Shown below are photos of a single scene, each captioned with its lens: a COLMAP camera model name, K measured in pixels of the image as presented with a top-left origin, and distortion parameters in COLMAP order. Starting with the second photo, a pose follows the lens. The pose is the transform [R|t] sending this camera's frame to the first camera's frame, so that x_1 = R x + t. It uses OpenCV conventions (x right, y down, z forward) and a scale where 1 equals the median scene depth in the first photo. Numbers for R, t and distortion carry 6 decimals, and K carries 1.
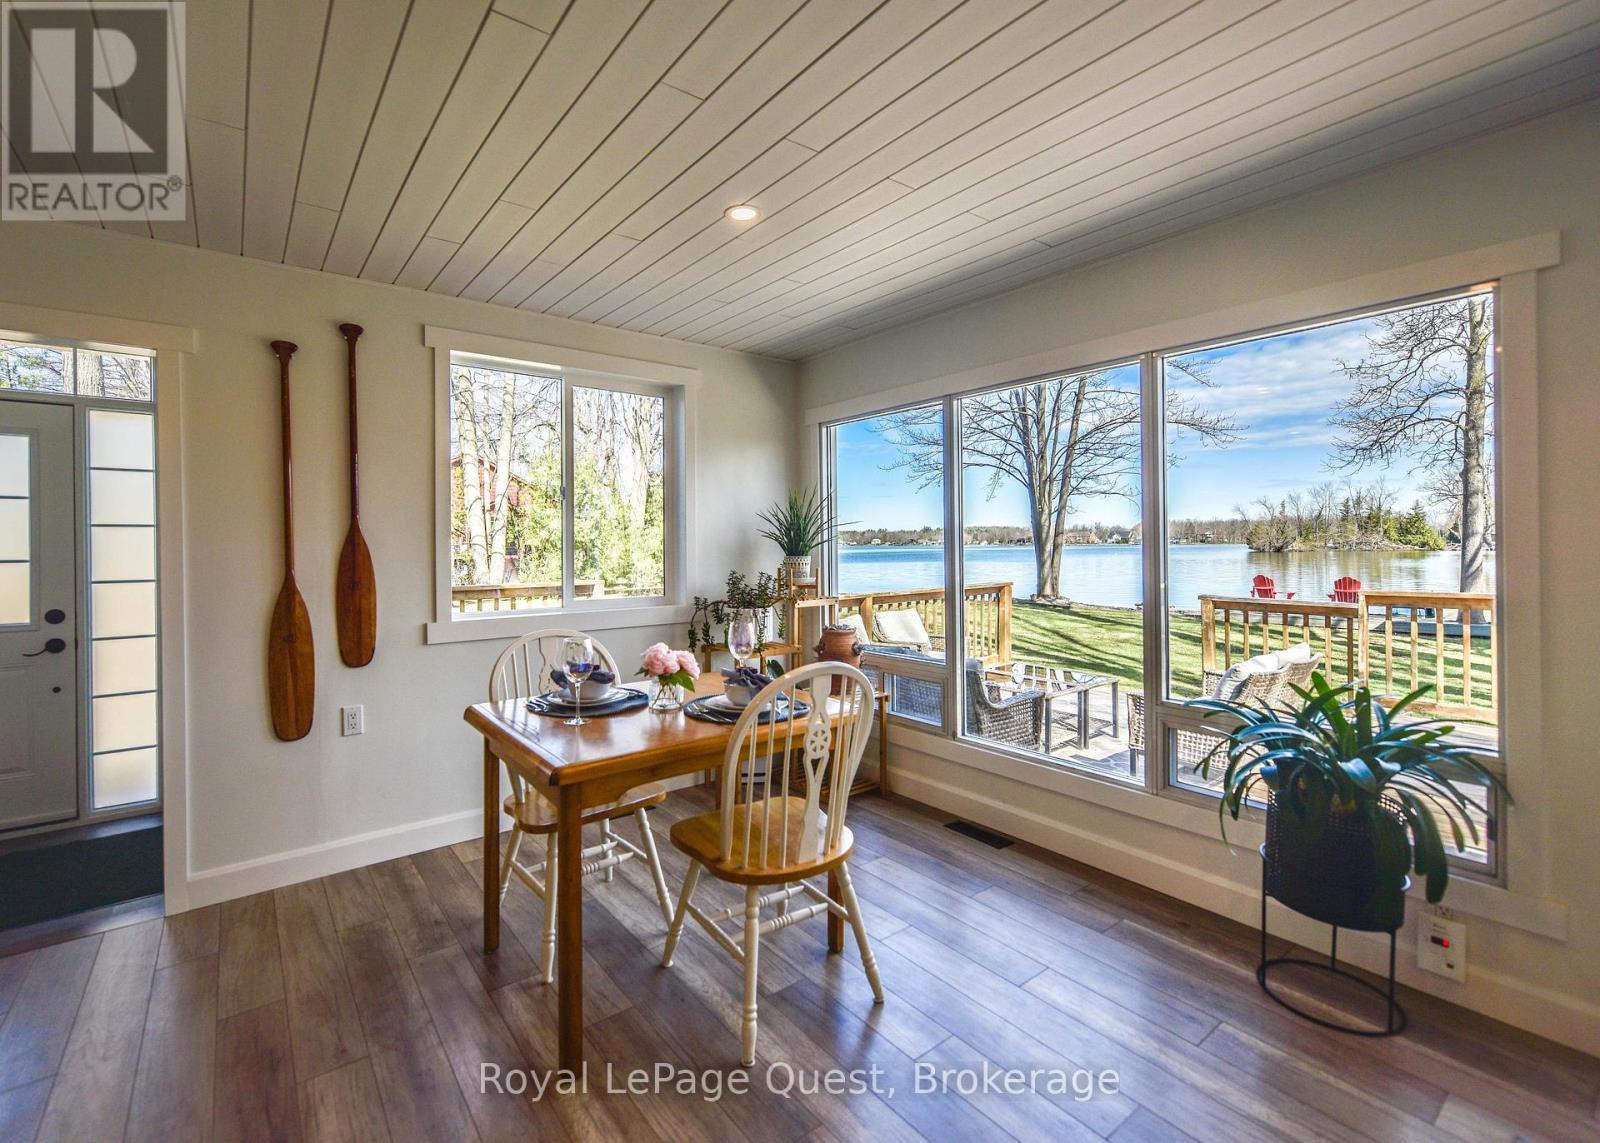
lens RADIAL K [[699.2, 0, 797.5], [0, 699.2, 544.5], [0, 0, 1]] dist [0.008275, -0.000904]
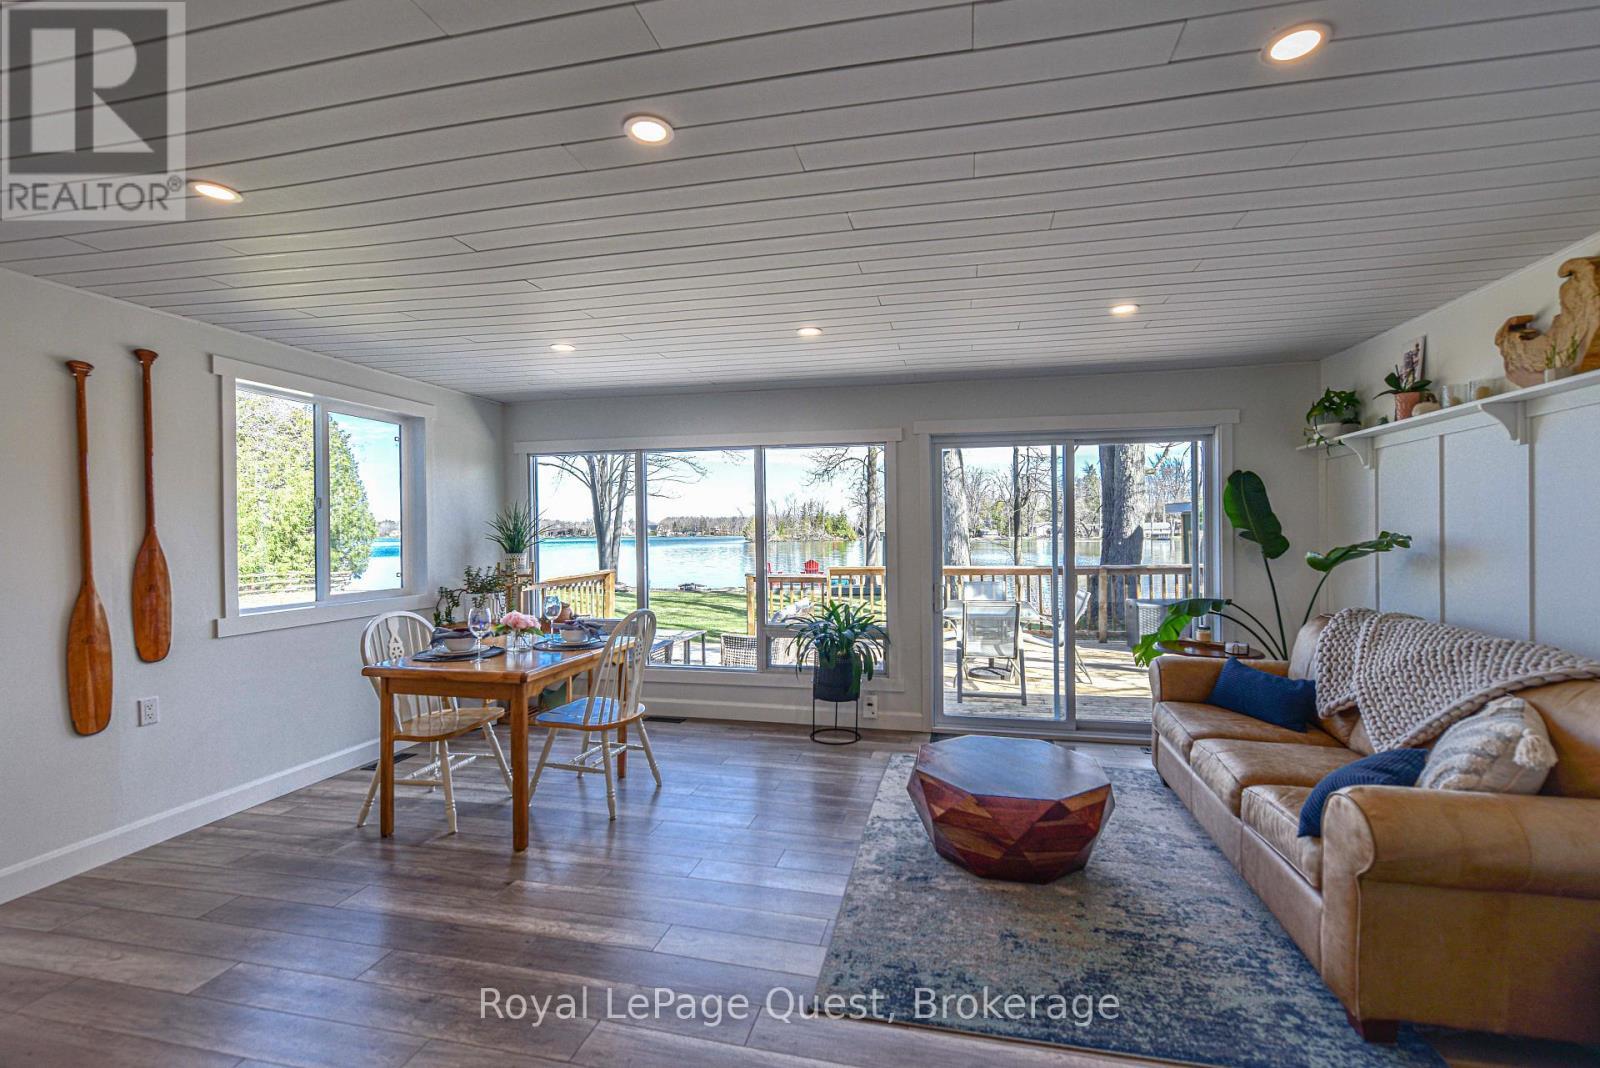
lens RADIAL K [[662.6, 0, 816.2], [0, 662.6, 528.0], [0, 0, 1]] dist [0.016890, -0.000314]
pose [[0.774246, 0.006541, 0.632850, -0.464712], [0.000642, 0.999938, -0.011120, -0.021964], [-0.632884, 0.009016, 0.774194, -0.449942]]
